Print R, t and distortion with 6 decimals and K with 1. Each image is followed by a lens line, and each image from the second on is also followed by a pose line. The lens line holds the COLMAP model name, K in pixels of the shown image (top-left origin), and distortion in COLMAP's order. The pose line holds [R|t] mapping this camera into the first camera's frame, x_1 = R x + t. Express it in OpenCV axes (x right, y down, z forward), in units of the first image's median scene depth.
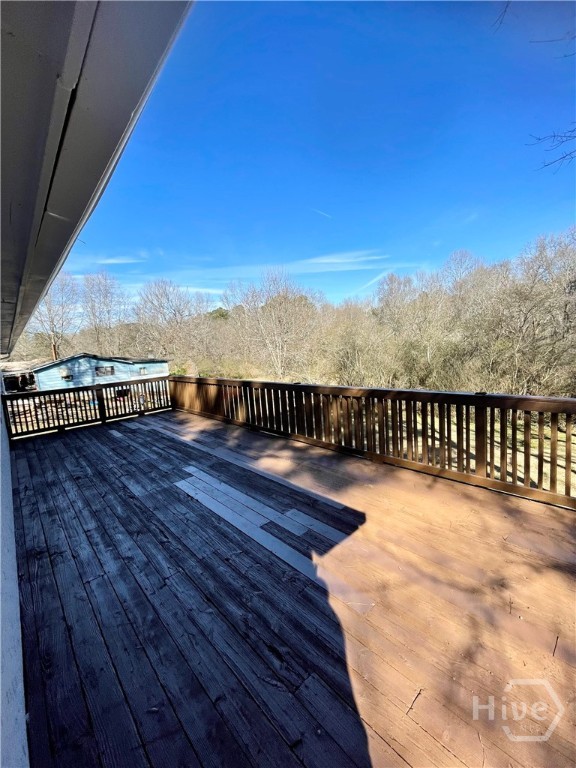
lens RADIAL K [[309.3, 0, 288.0], [0, 309.3, 384.0], [0, 0, 1]] dist [-0.010847, -0.000092]
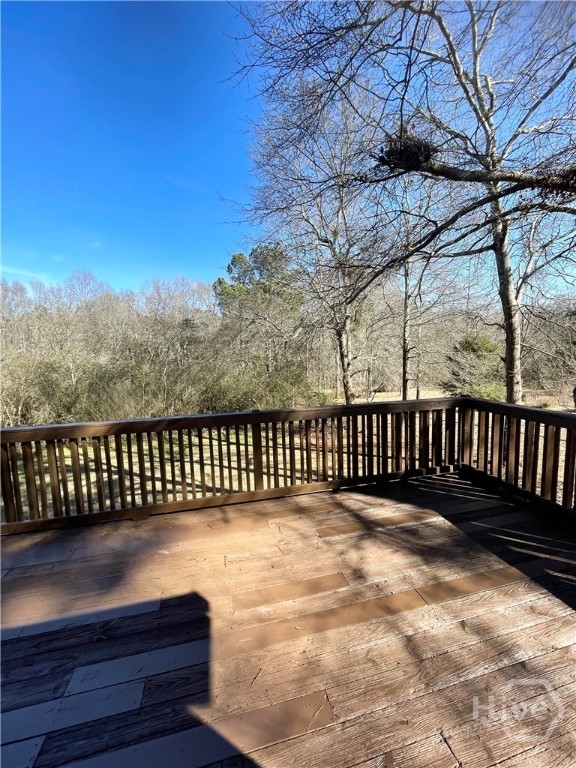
lens RADIAL K [[309.3, 0, 288.0], [0, 309.3, 384.0], [0, 0, 1]] dist [-0.010847, -0.000092]
pose [[0.461906, -0.026566, 0.886531, -0.246085], [0.092566, 0.995537, -0.018397, -0.029632], [-0.882085, 0.090560, 0.462304, 0.386035]]
